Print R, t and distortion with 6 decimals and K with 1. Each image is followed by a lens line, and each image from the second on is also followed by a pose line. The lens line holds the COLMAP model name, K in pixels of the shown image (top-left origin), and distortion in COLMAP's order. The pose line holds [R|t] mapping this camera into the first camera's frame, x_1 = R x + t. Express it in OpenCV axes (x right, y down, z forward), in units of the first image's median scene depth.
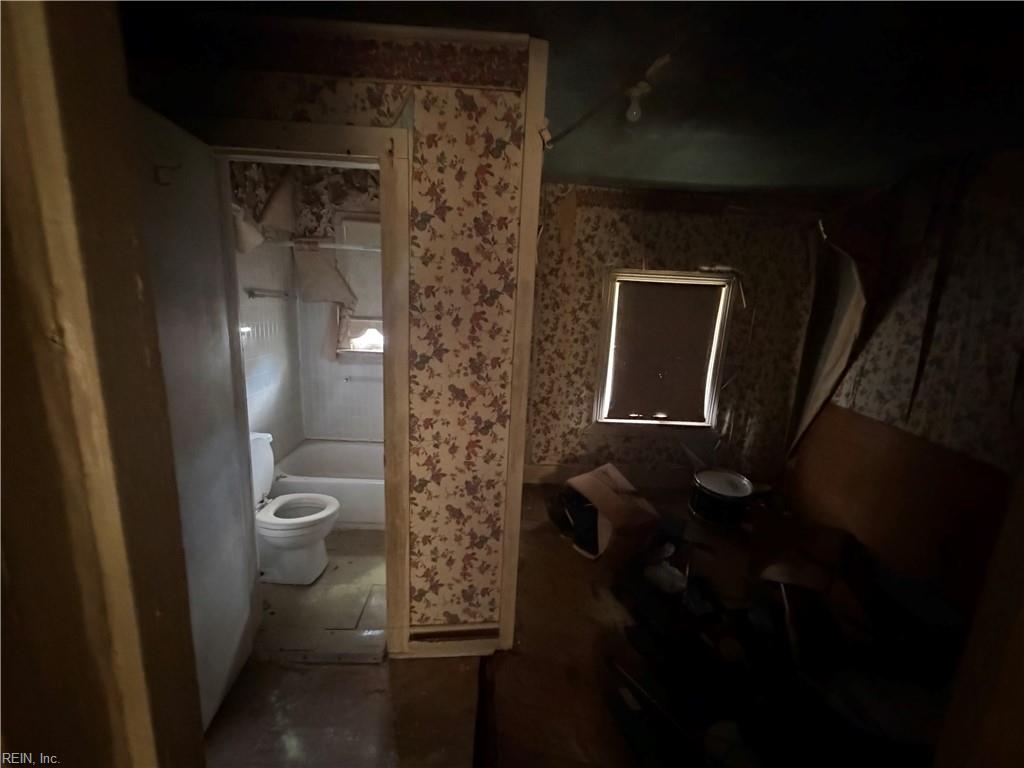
lens RADIAL K [[408.6, 0, 509.2], [0, 408.6, 384.9], [0, 0, 1]] dist [-0.000693, -0.000034]
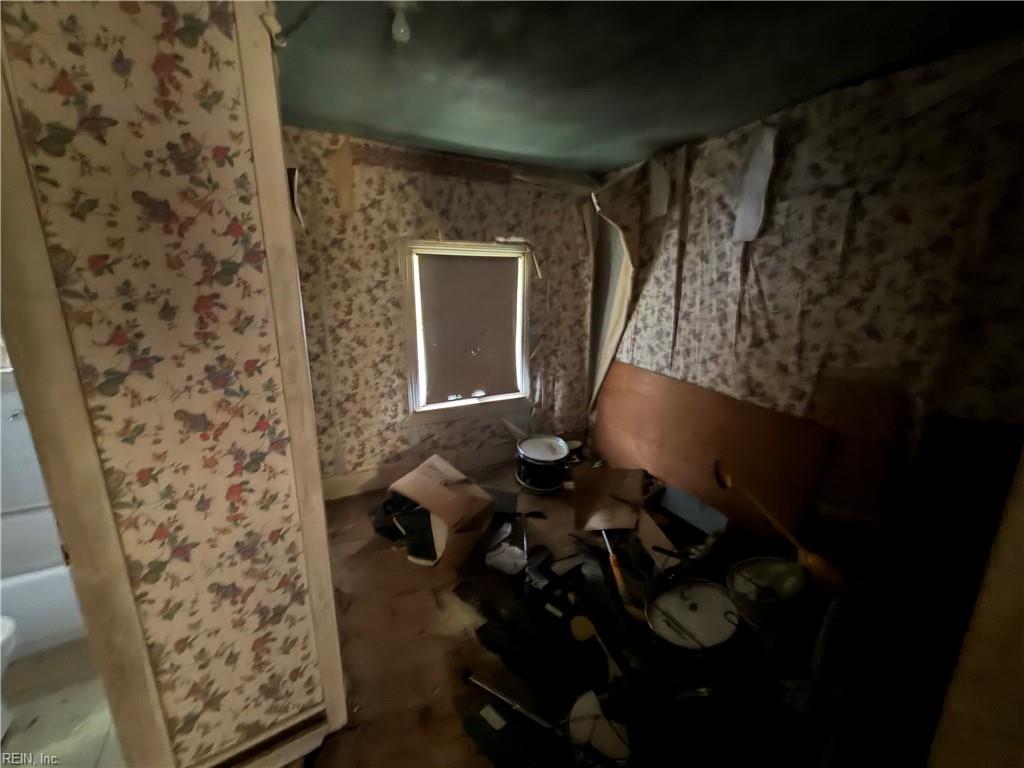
lens RADIAL K [[408.6, 0, 509.2], [0, 408.6, 384.9], [0, 0, 1]] dist [-0.000693, -0.000034]
pose [[0.894613, -0.148323, 0.421506, 0.034671], [0.127951, 0.988834, 0.076392, -0.013306], [-0.428130, -0.014409, 0.903602, 0.112355]]
